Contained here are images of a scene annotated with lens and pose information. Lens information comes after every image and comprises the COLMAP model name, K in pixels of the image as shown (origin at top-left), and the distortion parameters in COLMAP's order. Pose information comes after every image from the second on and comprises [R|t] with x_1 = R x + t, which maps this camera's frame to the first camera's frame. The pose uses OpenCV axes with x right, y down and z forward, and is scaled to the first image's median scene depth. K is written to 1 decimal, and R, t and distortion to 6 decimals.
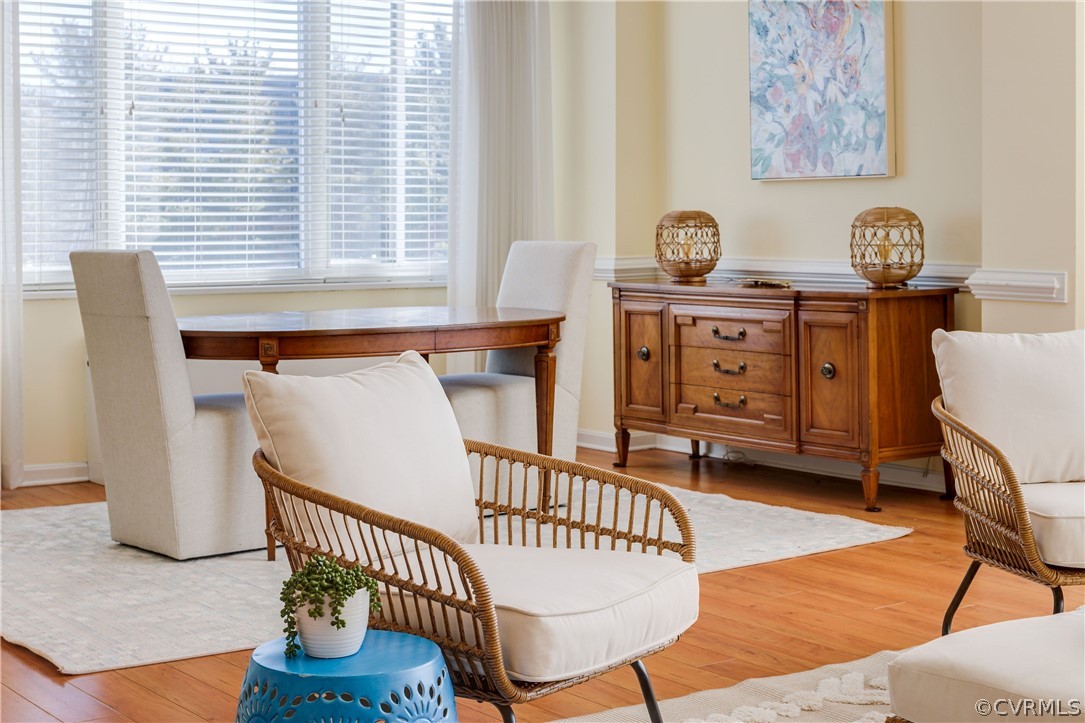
lens RADIAL K [[1726.8, 0, 539.5], [0, 1726.8, 224.4], [0, 0, 1]] dist [0.006183, -0.014267]
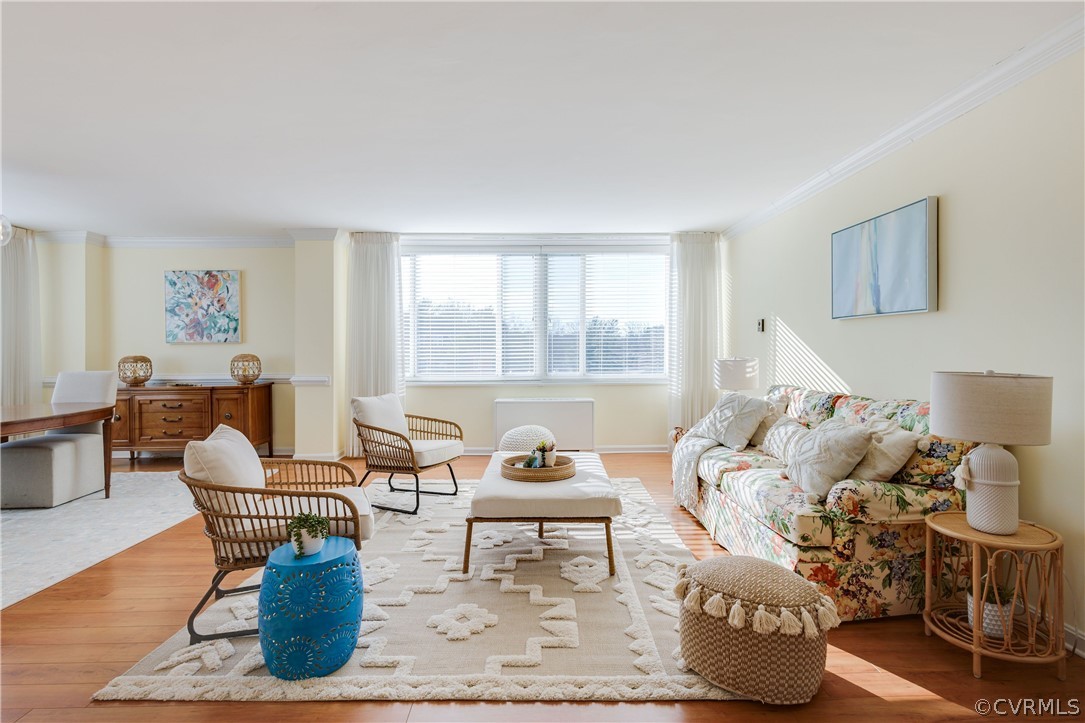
lens RADIAL K [[539.4, 0, 542.9], [0, 539.4, 348.1], [0, 0, 1]] dist [0.006745, -0.000375]
pose [[0.584857, -0.002715, 0.811132, -0.225205], [0.009822, 0.999945, -0.003736, -0.012168], [-0.811077, 0.010152, 0.584851, 0.121893]]
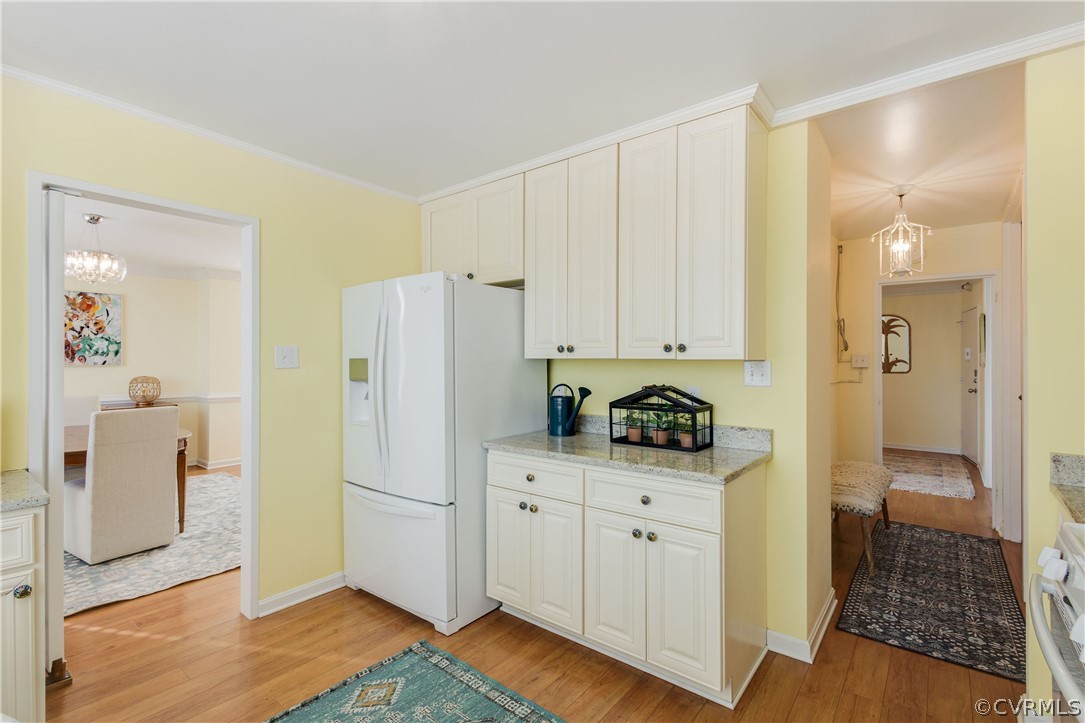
lens RADIAL K [[505.8, 0, 539.3], [0, 505.8, 359.3], [0, 0, 1]] dist [0.002748, 0.000707]
pose [[-0.254973, 0.003066, 0.966943, -0.822056], [0.005401, 0.999984, -0.001747, -0.034499], [-0.966933, 0.004777, -0.254986, 0.592824]]
